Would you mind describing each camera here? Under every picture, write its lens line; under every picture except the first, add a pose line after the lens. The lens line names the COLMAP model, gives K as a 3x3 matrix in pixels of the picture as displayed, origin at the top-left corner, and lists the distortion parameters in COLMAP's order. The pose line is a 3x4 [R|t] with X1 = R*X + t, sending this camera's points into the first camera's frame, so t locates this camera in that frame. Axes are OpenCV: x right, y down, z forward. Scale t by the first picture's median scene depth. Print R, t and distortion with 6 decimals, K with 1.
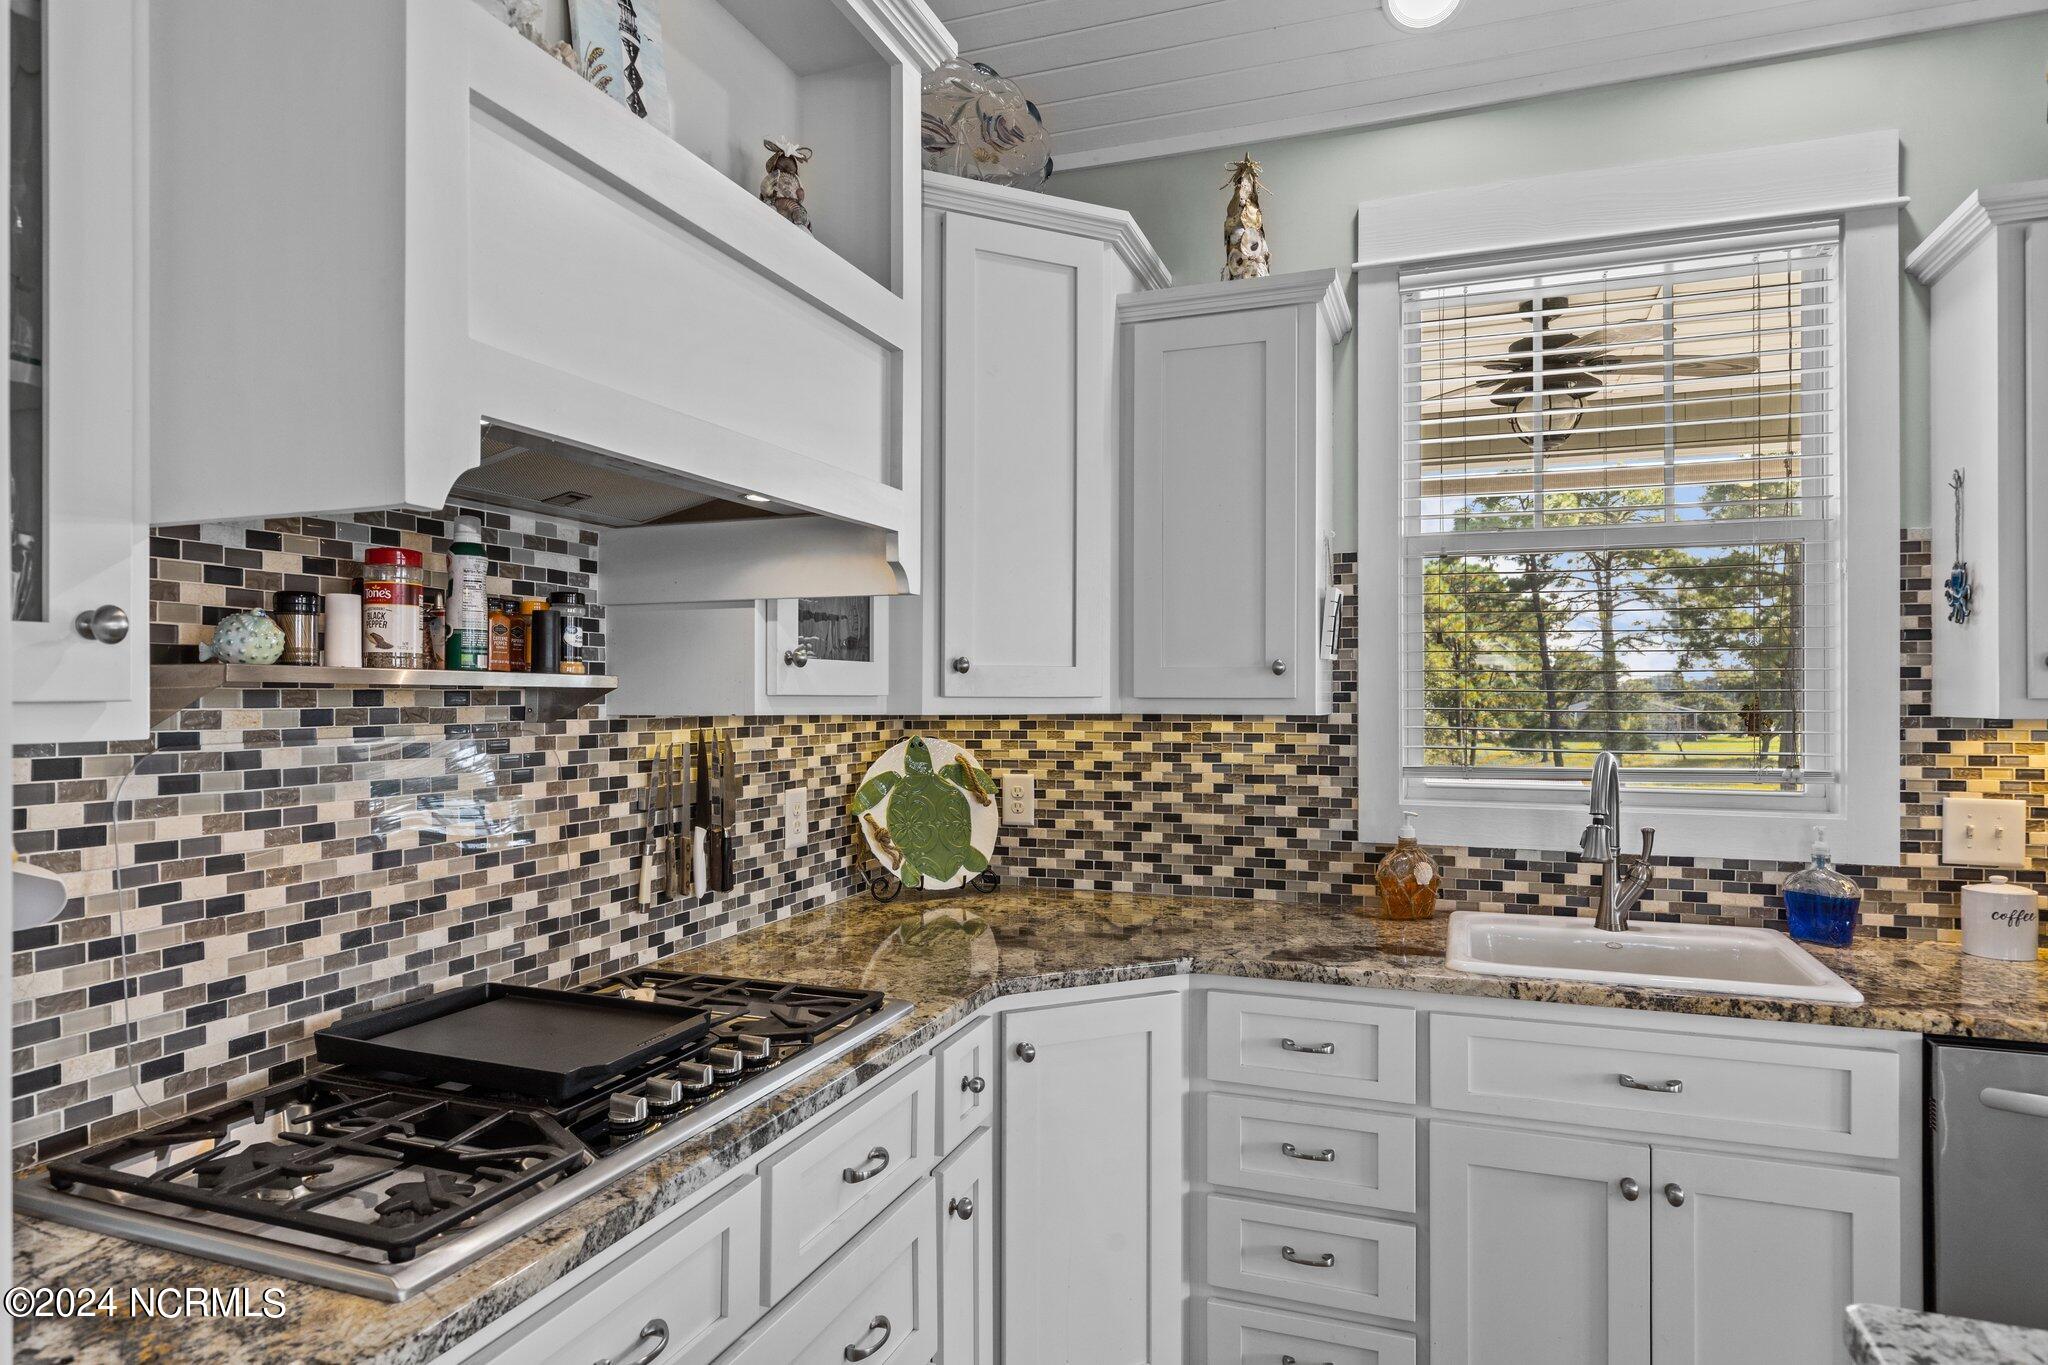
lens RADIAL K [[1163.3, 0, 1030.0], [0, 1163.3, 692.3], [0, 0, 1]] dist [0.001374, -0.002107]
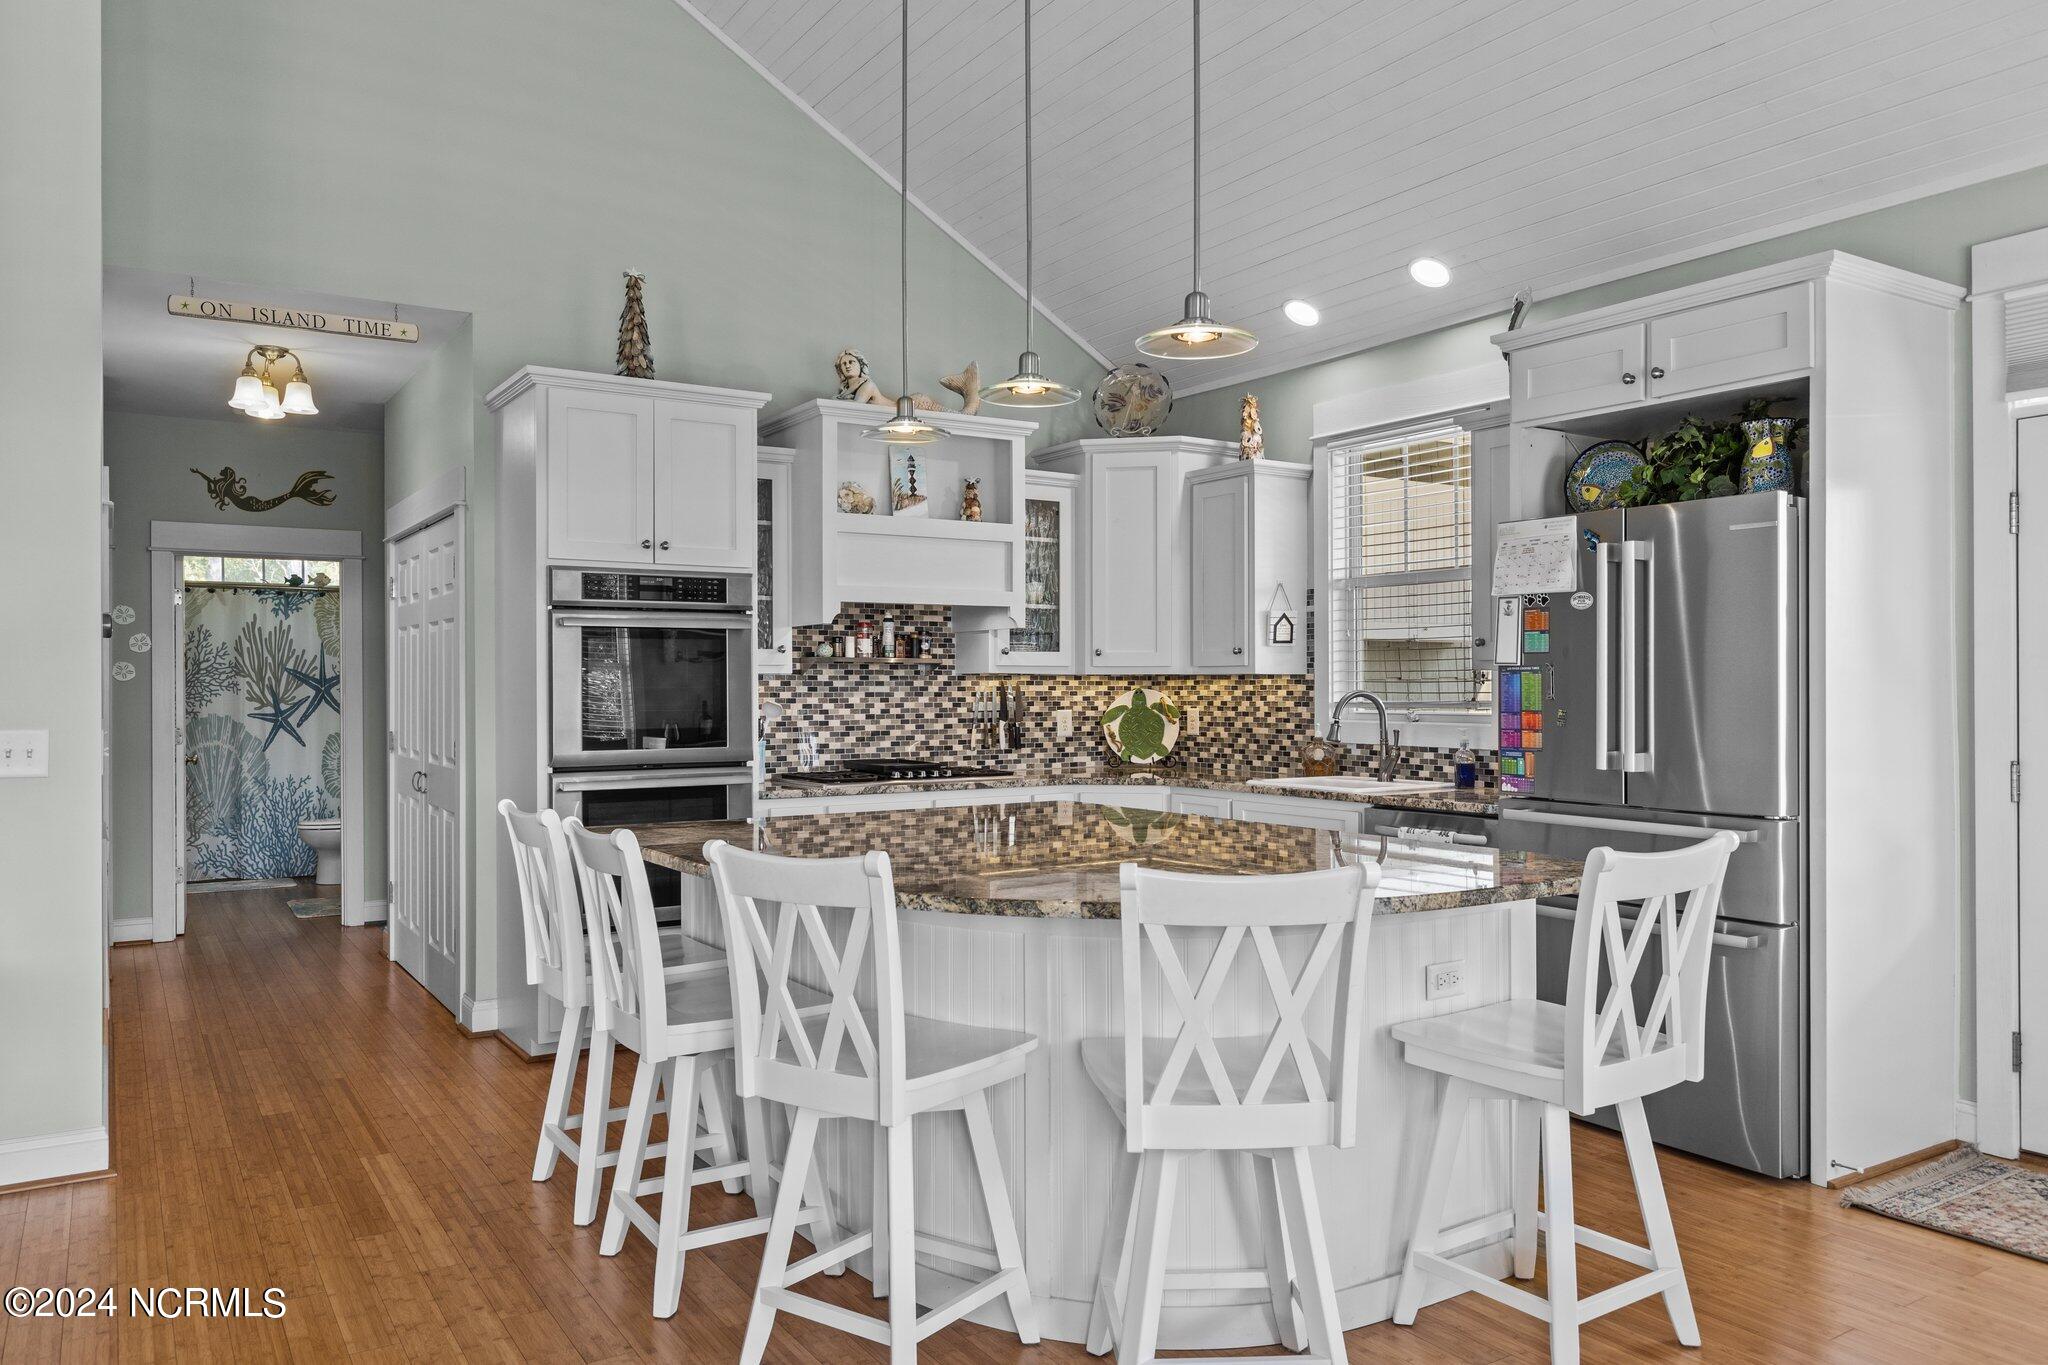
lens RADIAL K [[1420.4, 0, 1028.6], [0, 1420.4, 680.4], [0, 0, 1]] dist [0.003050, -0.005110]
pose [[0.800175, -0.005200, -0.599744, 1.479415], [0.003888, 0.999986, -0.003483, 0.040163], [0.599754, 0.000455, 0.800184, -1.291645]]
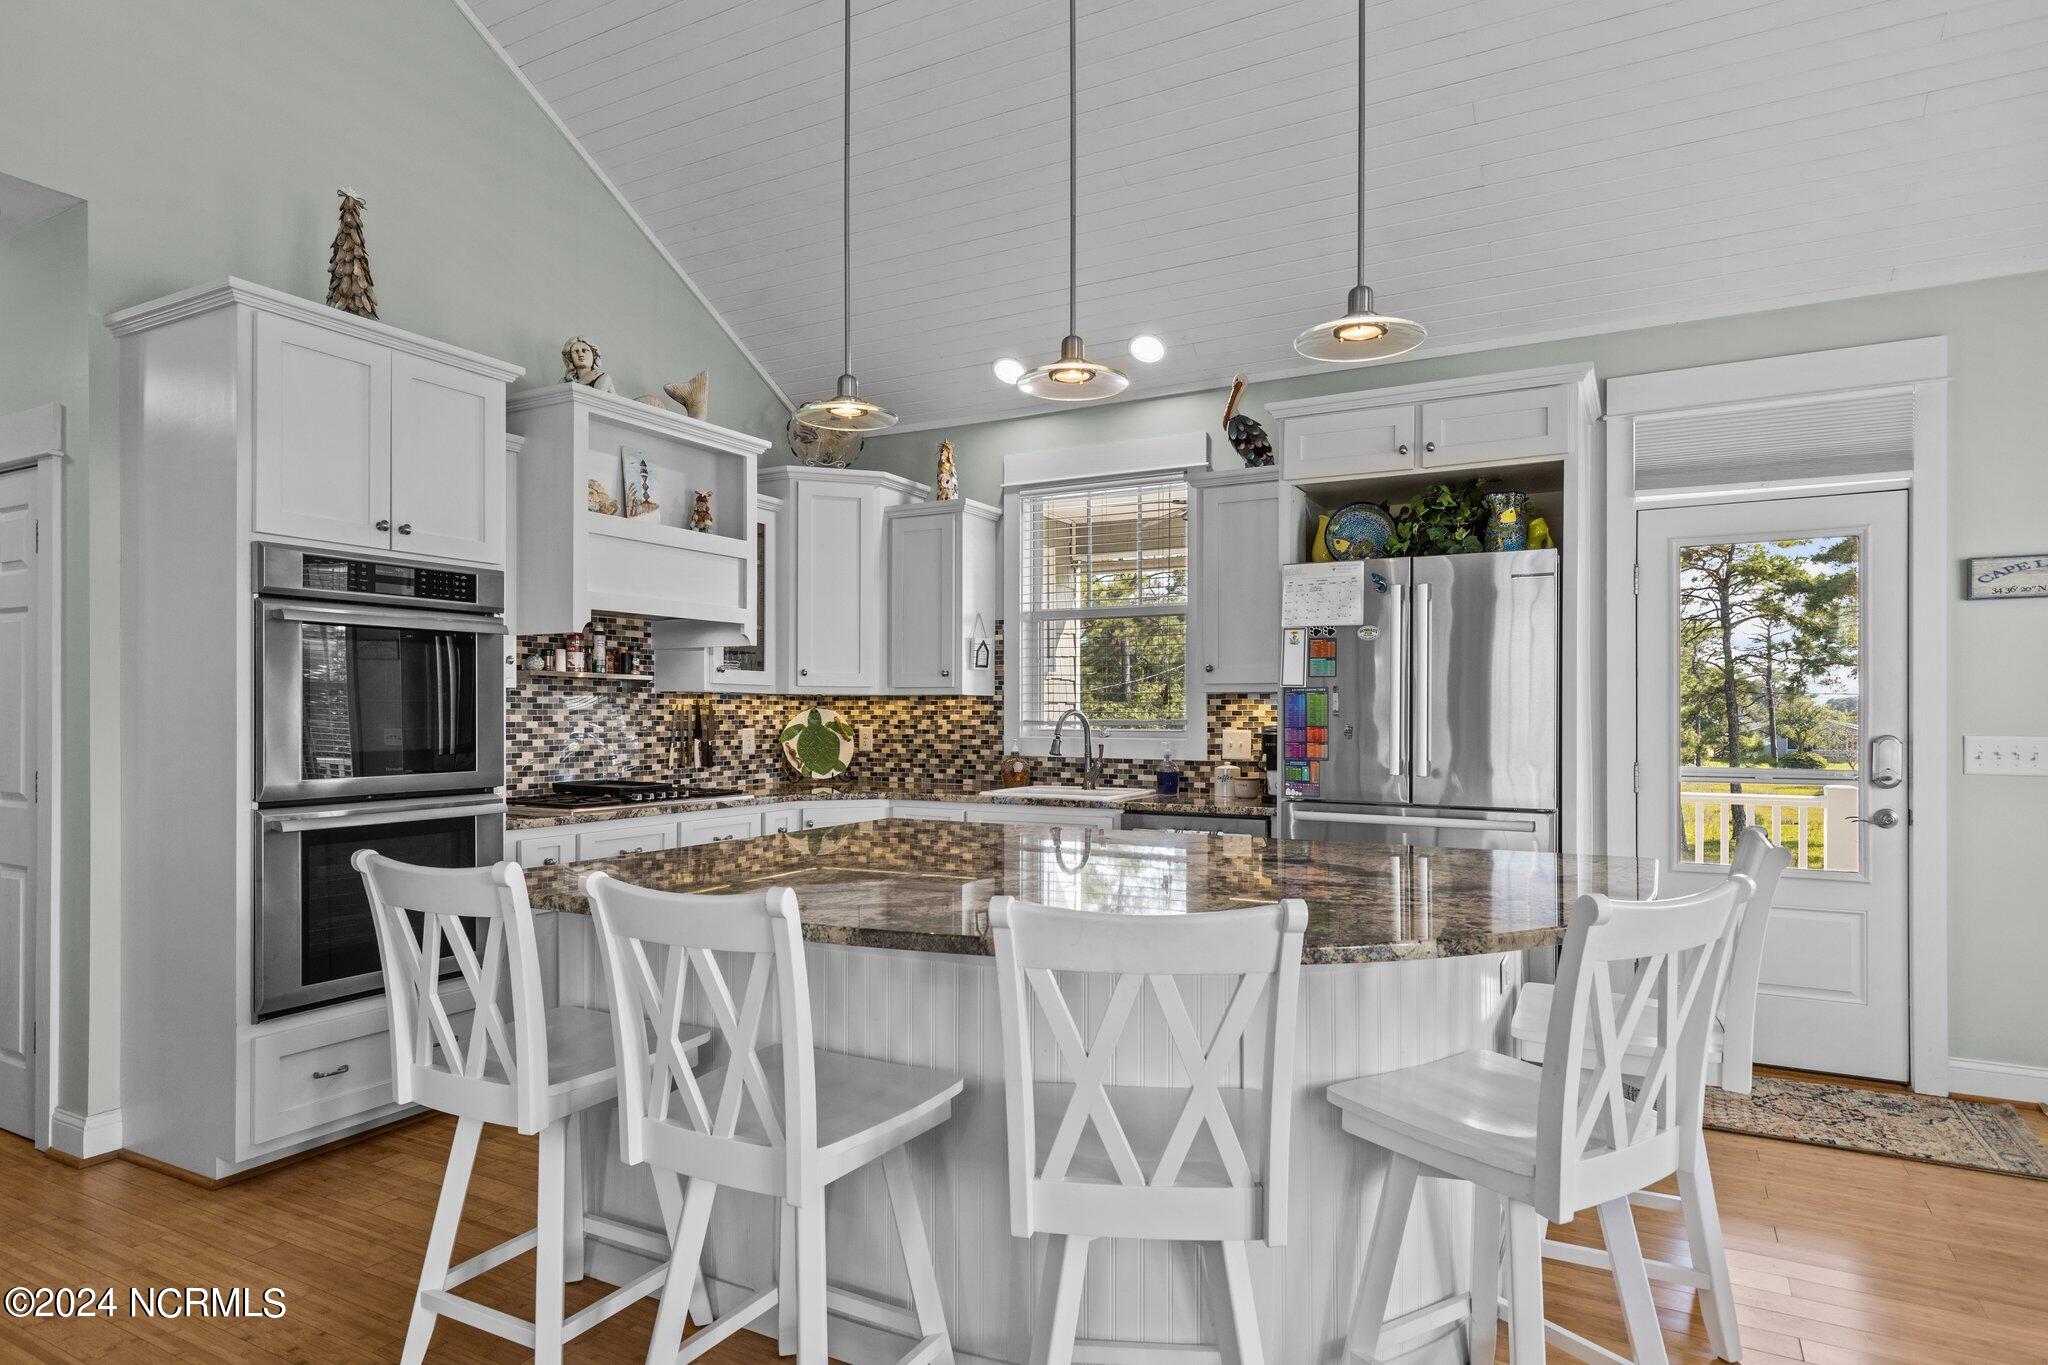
lens RADIAL K [[1128.9, 0, 1022.2], [0, 1128.9, 708.7], [0, 0, 1]] dist [0.005440, -0.001010]
pose [[0.989218, 0.000989, -0.146444, 0.704777], [-0.001343, 0.999996, -0.002319, 0.053872], [0.146442, 0.002490, 0.989216, -1.187171]]
